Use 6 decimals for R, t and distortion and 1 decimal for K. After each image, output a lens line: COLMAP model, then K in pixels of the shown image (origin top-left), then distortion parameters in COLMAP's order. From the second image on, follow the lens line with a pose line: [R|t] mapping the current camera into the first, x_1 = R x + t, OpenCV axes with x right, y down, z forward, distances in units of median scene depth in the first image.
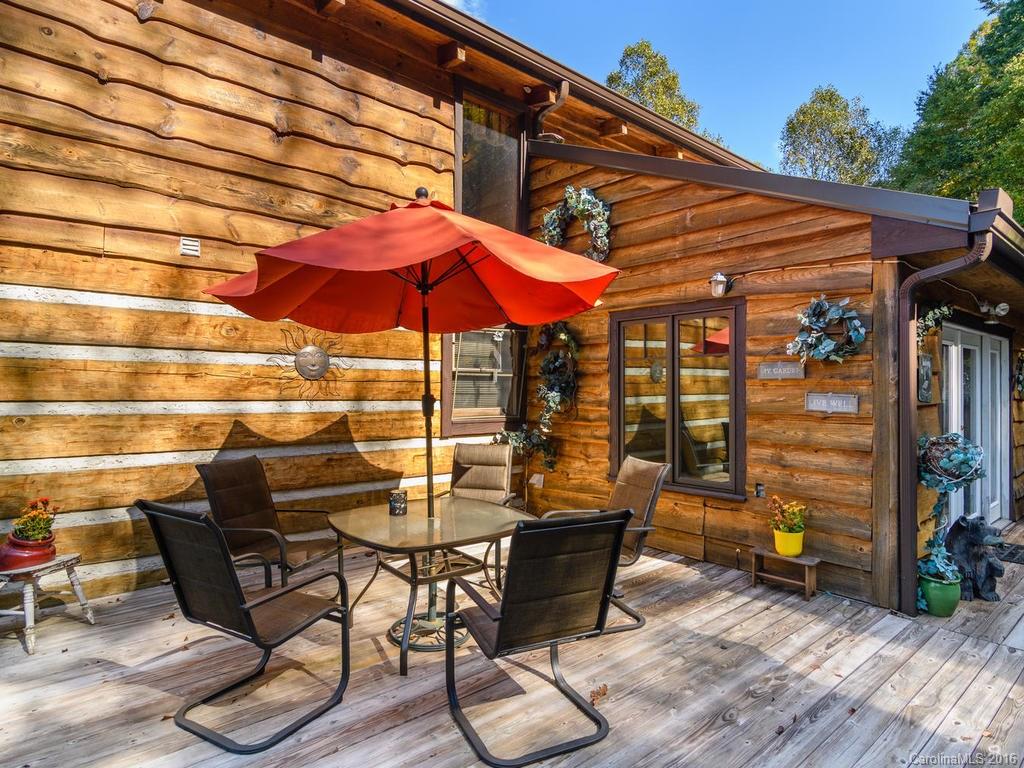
lens RADIAL K [[587.2, 0, 510.5], [0, 587.2, 378.9], [0, 0, 1]] dist [-0.008525, 0.000843]
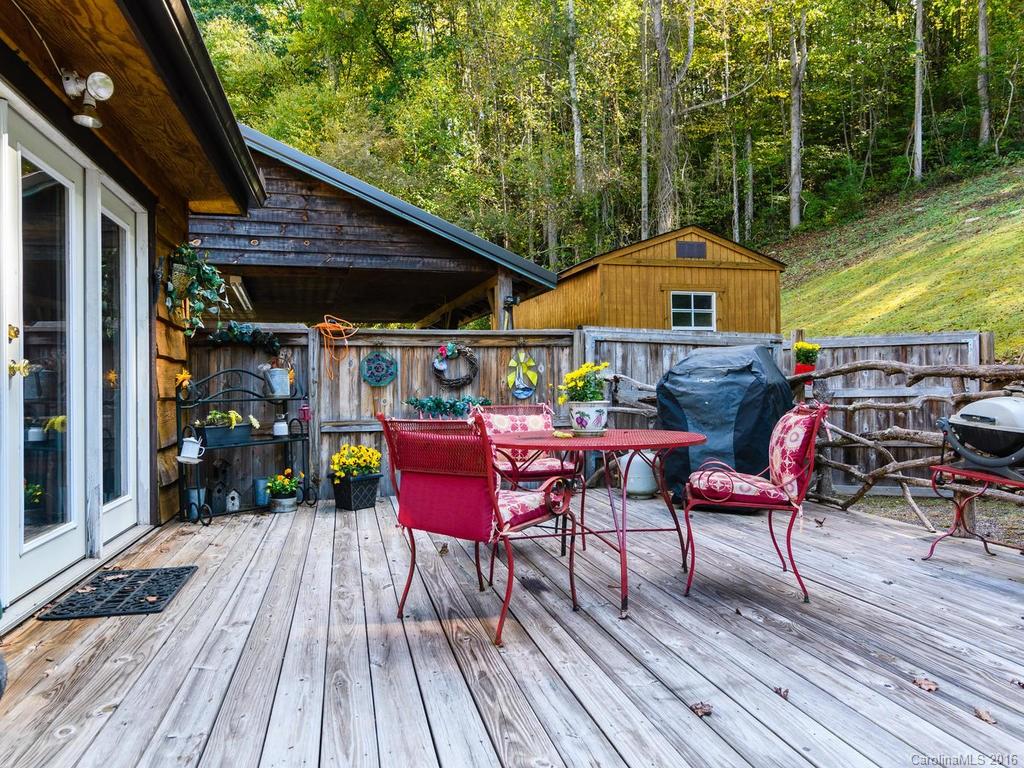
lens RADIAL K [[708.9, 0, 512.5], [0, 708.9, 381.3], [0, 0, 1]] dist [-0.001895, -0.000839]
pose [[0.455626, -0.001371, 0.890170, 0.480833], [0.002369, 0.999997, 0.000327, 0.122892], [-0.890168, 0.001959, 0.455628, 0.439933]]
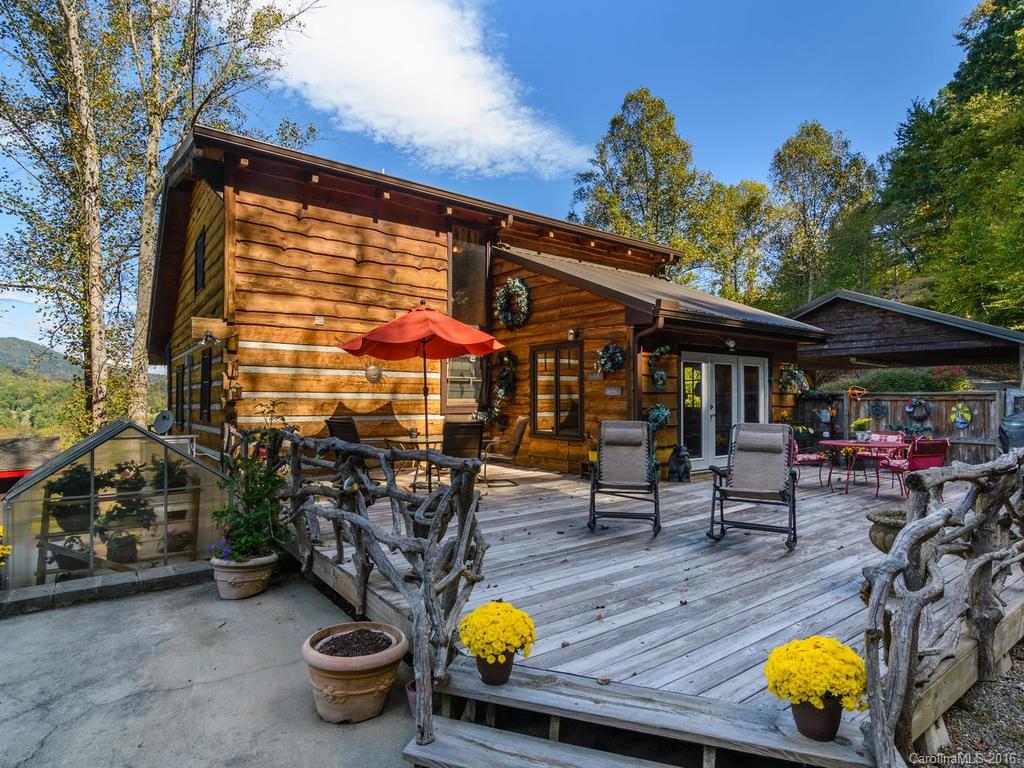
lens RADIAL K [[581.9, 0, 512.0], [0, 581.9, 386.0], [0, 0, 1]] dist [0.002093, -0.000954]
pose [[0.998531, -0.005180, -0.053939, 0.231854], [0.004855, 0.999969, -0.006156, 0.026177], [0.053969, 0.005885, 0.998525, -0.922103]]
